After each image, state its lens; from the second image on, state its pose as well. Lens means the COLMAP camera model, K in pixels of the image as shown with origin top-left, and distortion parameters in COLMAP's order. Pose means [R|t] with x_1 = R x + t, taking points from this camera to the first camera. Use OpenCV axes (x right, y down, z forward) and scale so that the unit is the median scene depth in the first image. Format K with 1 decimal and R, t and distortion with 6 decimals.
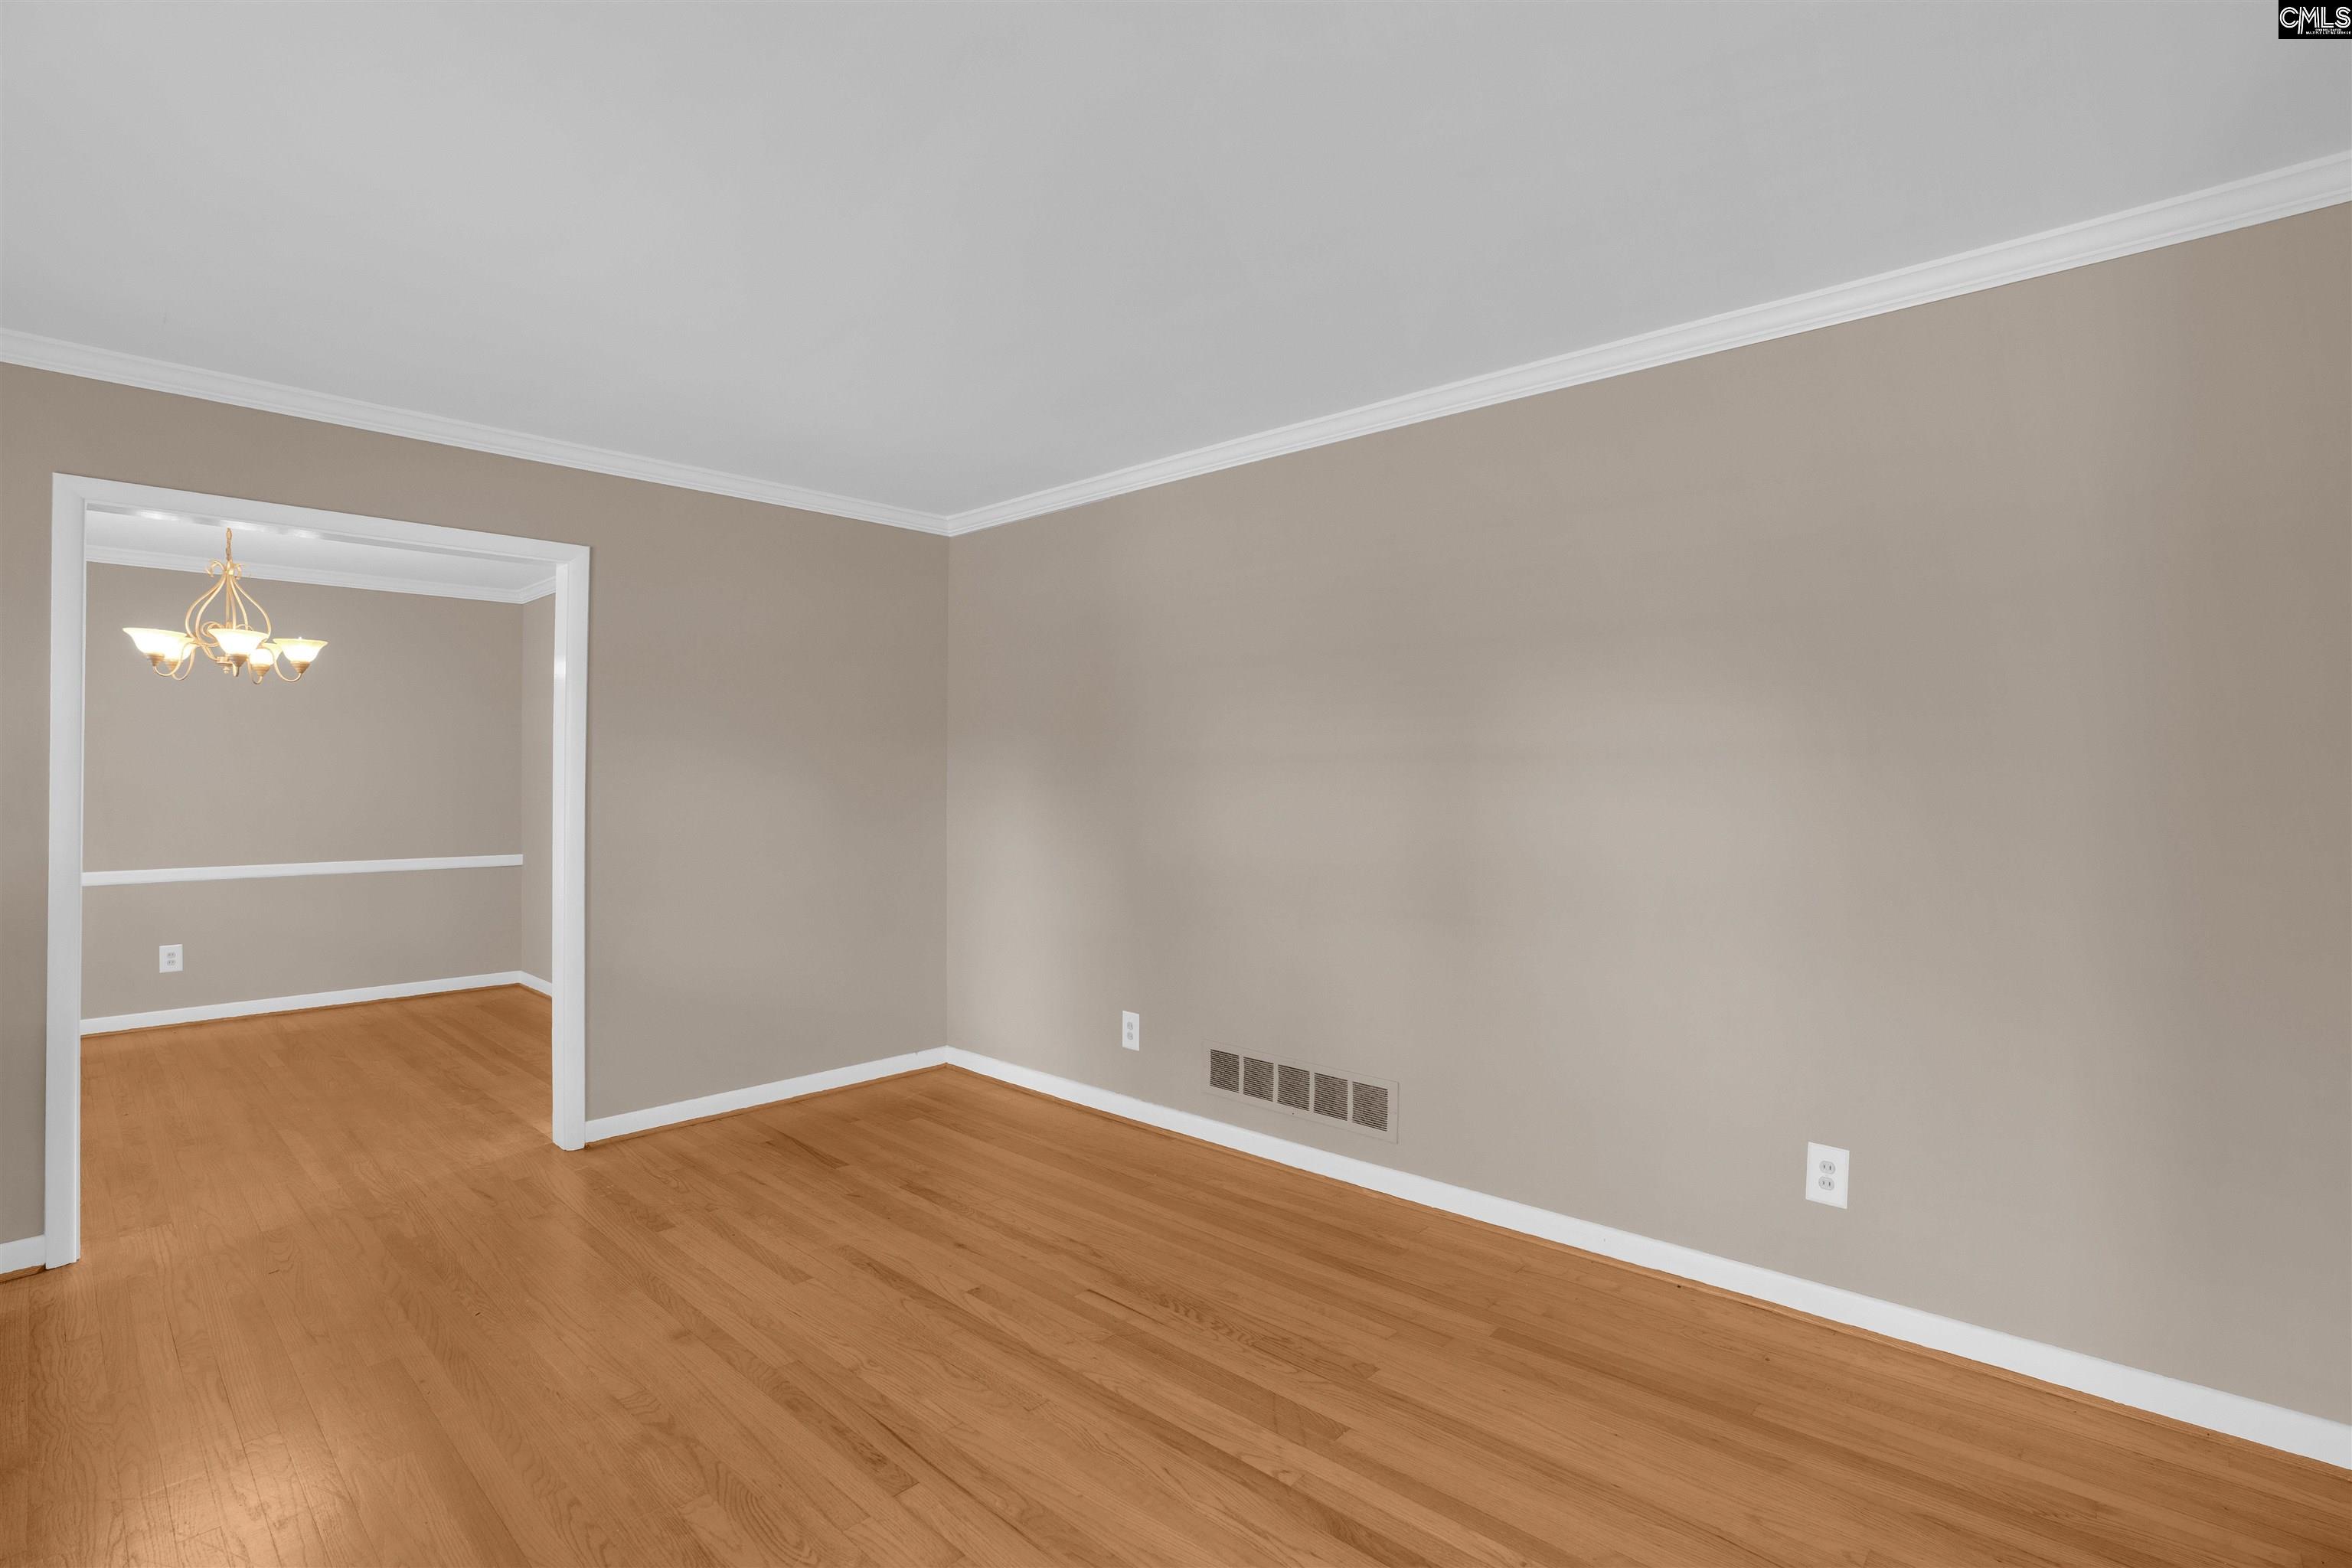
lens RADIAL K [[1102.6, 0, 1174.9], [0, 1102.6, 774.3], [0, 0, 1]] dist [-0.063528, 0.025640]
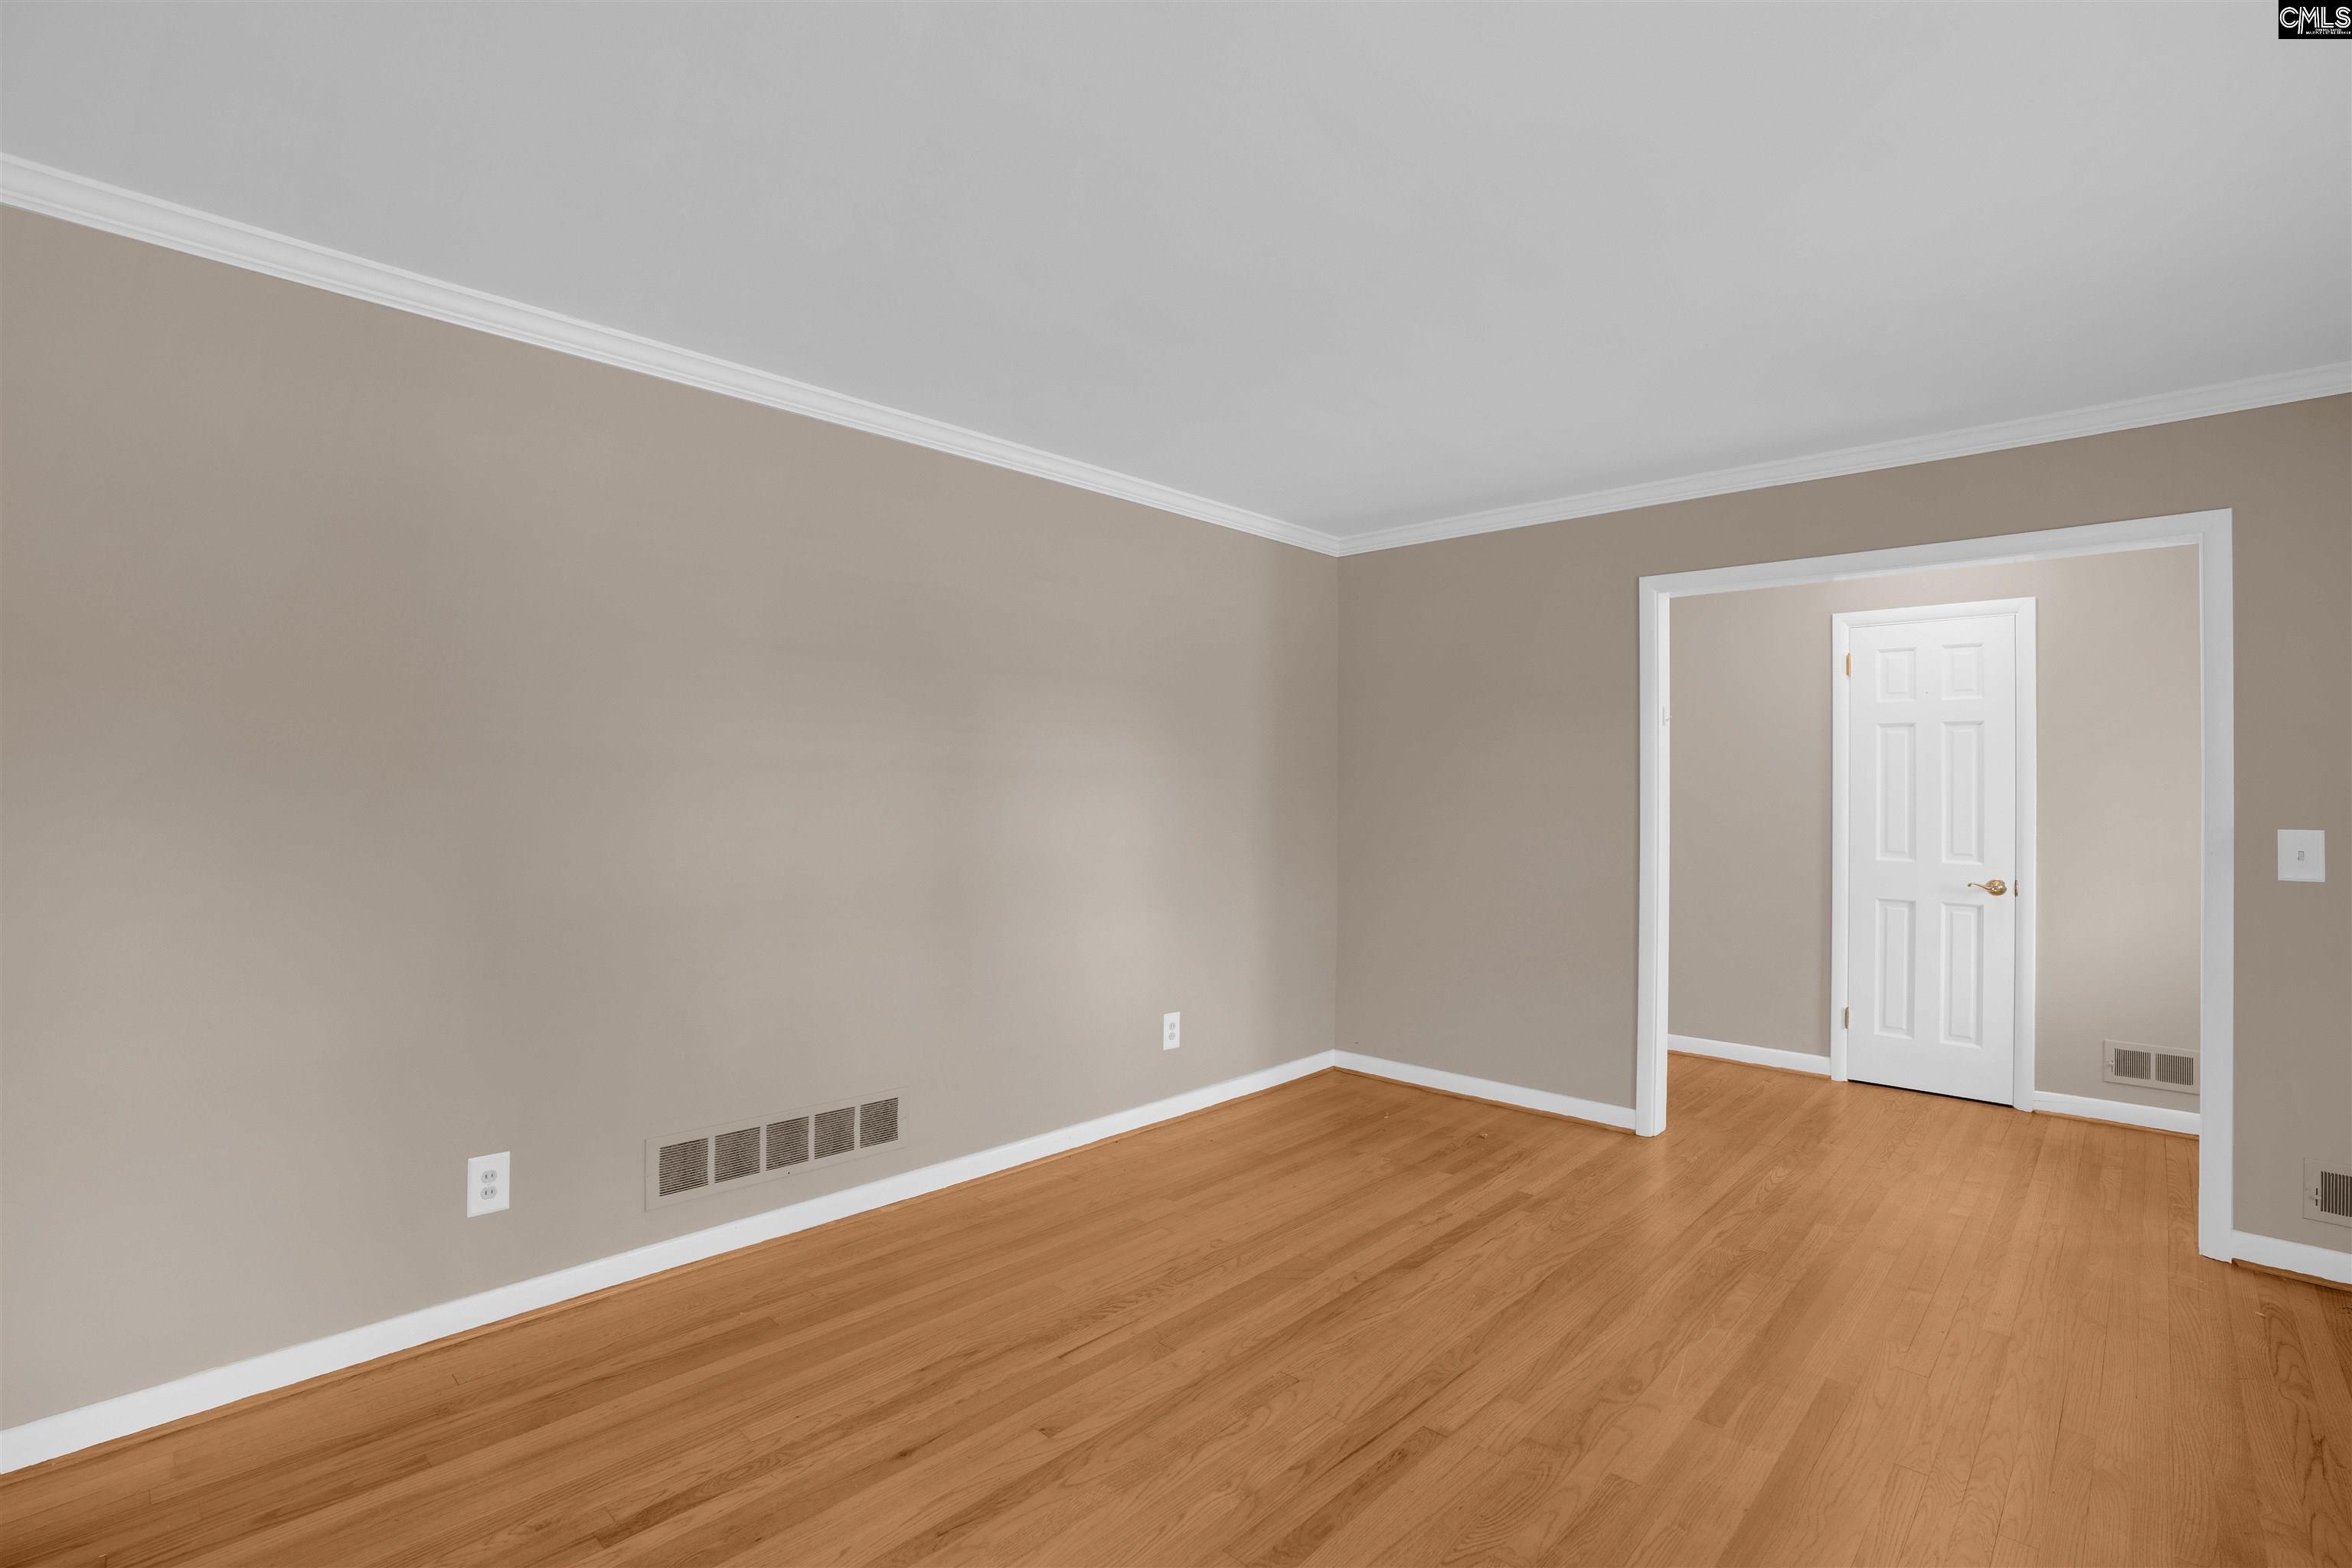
lens RADIAL K [[1102.6, 0, 1174.9], [0, 1102.6, 774.3], [0, 0, 1]] dist [-0.063528, 0.025640]
pose [[-0.000044, 0.016515, 0.999864, -0.987345], [-0.009239, 0.999821, -0.016514, 0.010080], [-0.999957, -0.009239, 0.000108, 0.921348]]
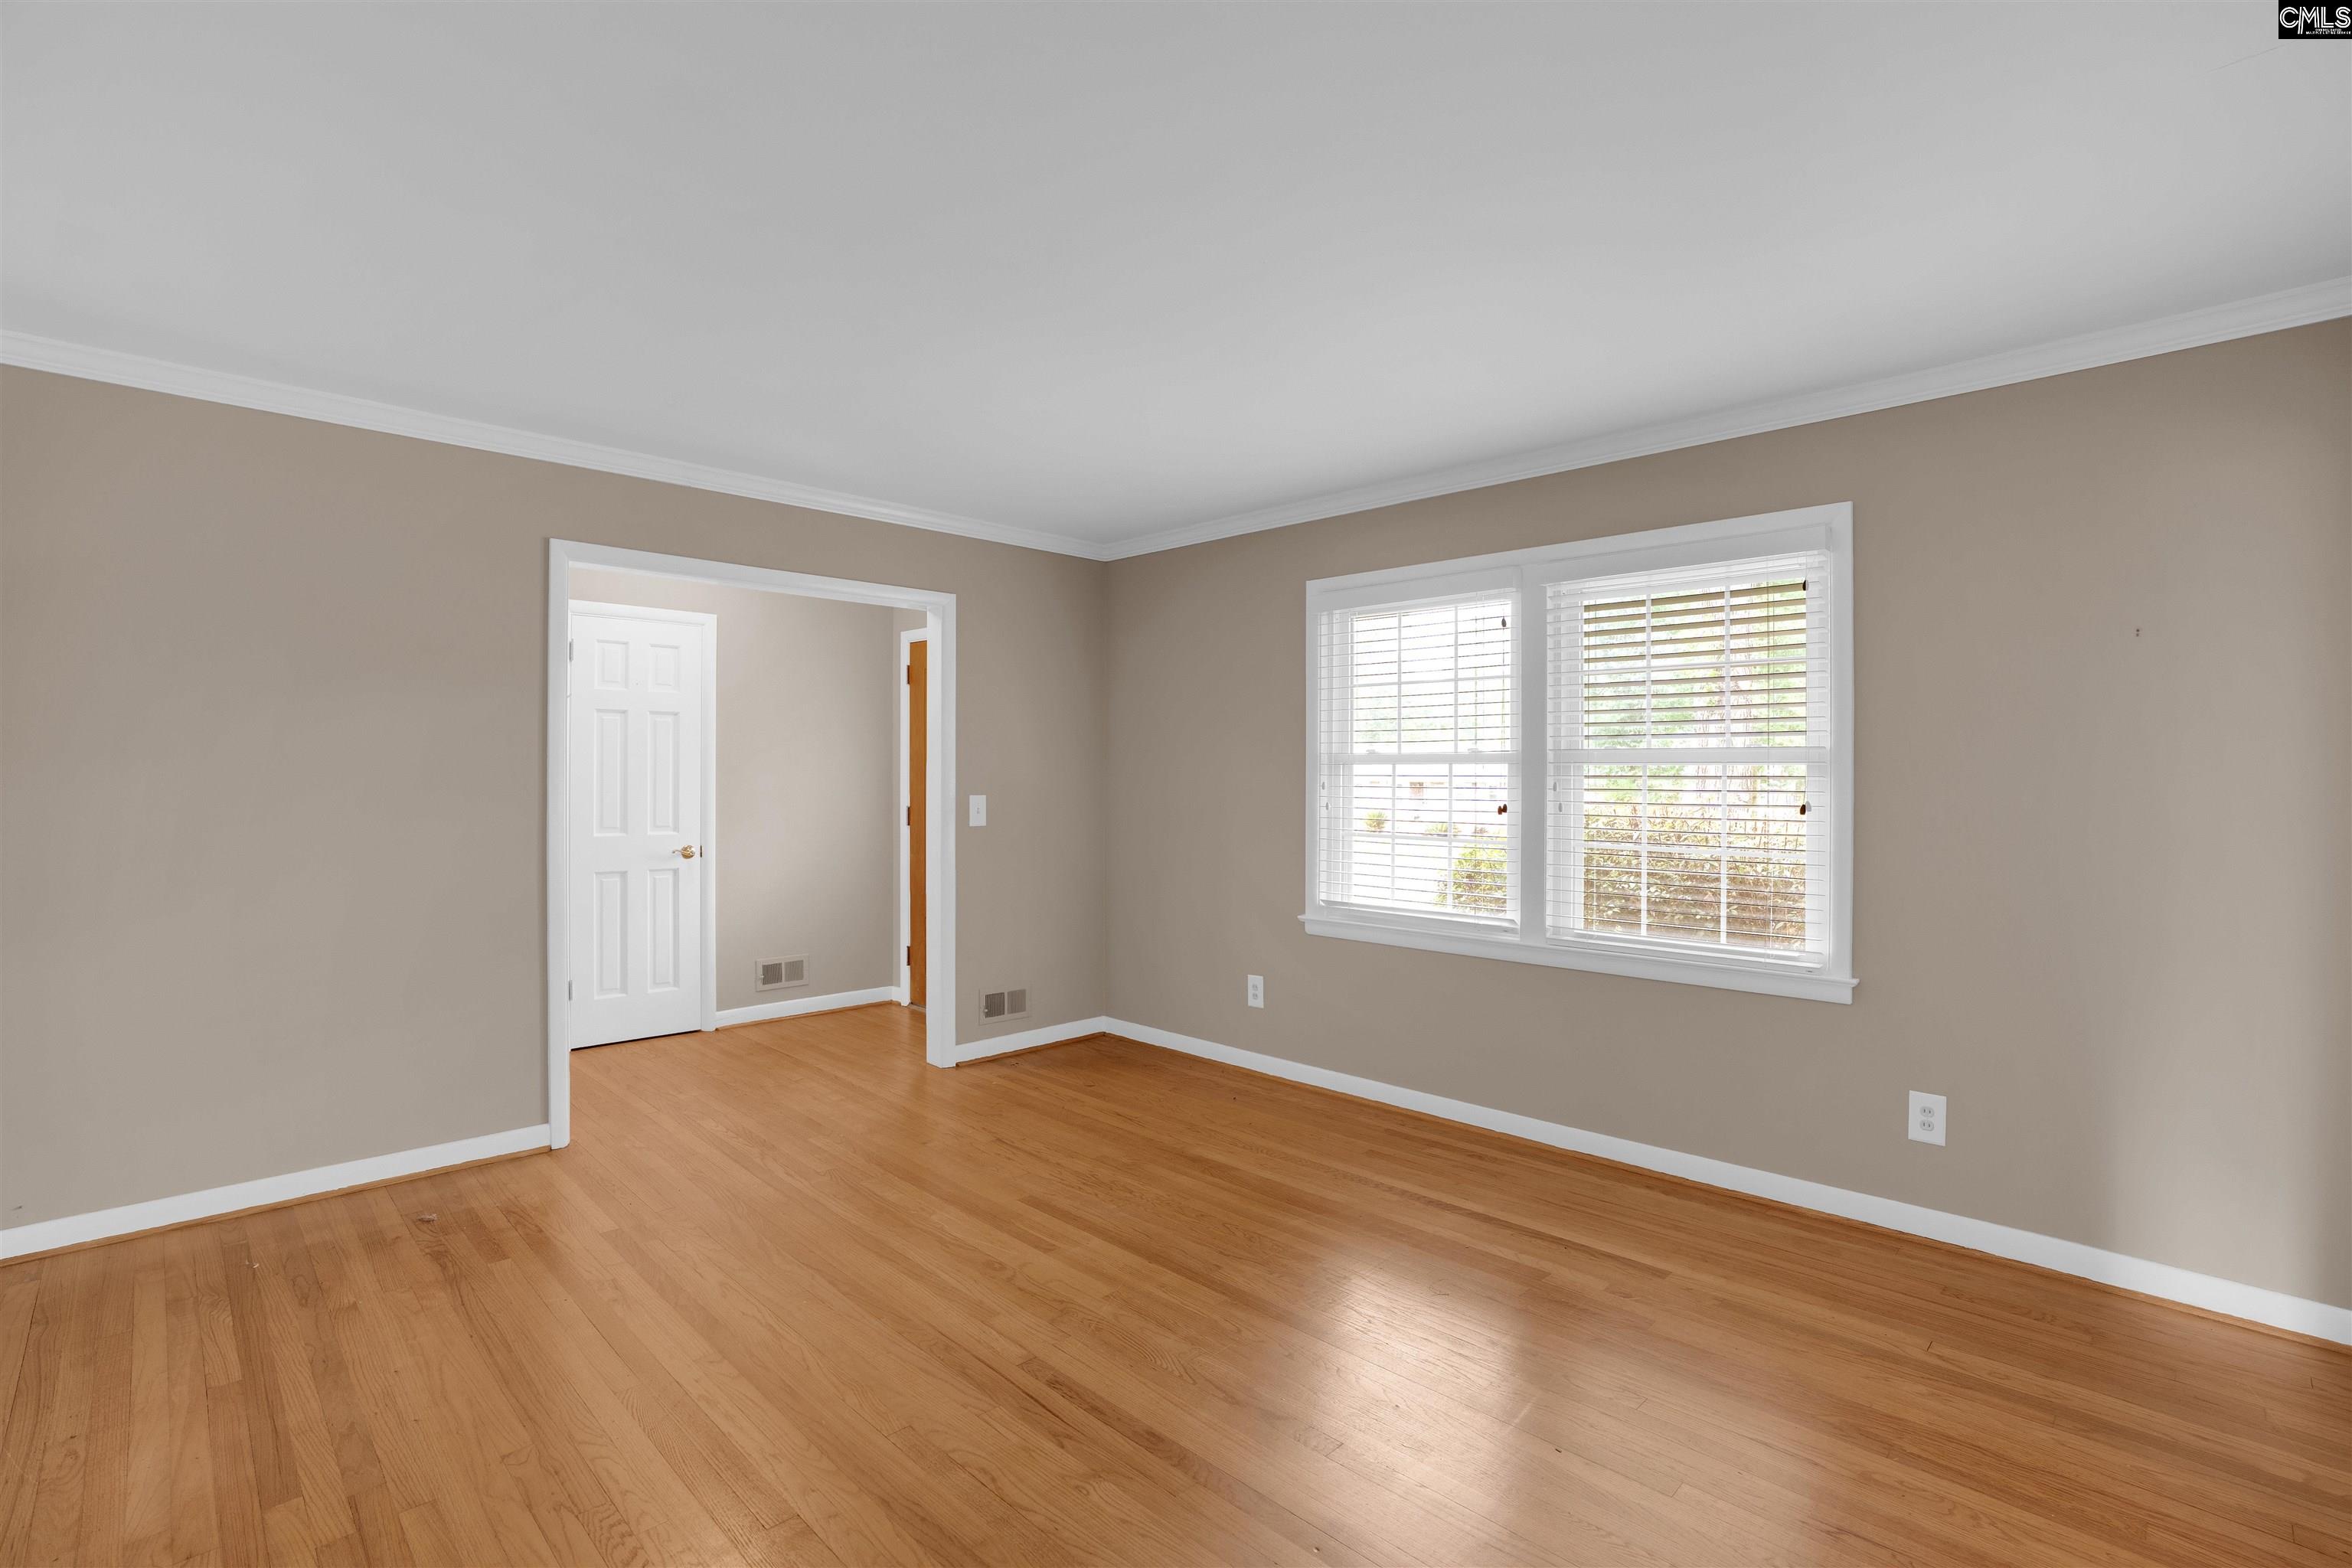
lens RADIAL K [[1099.7, 0, 1168.2], [0, 1099.7, 774.4], [0, 0, 1]] dist [0.000020, -0.000100]
pose [[-0.999059, 0.000153, 0.043365, -0.335416], [0.000102, 0.999999, -0.001175, 0.004697], [-0.043365, -0.001169, -0.999059, 1.616651]]
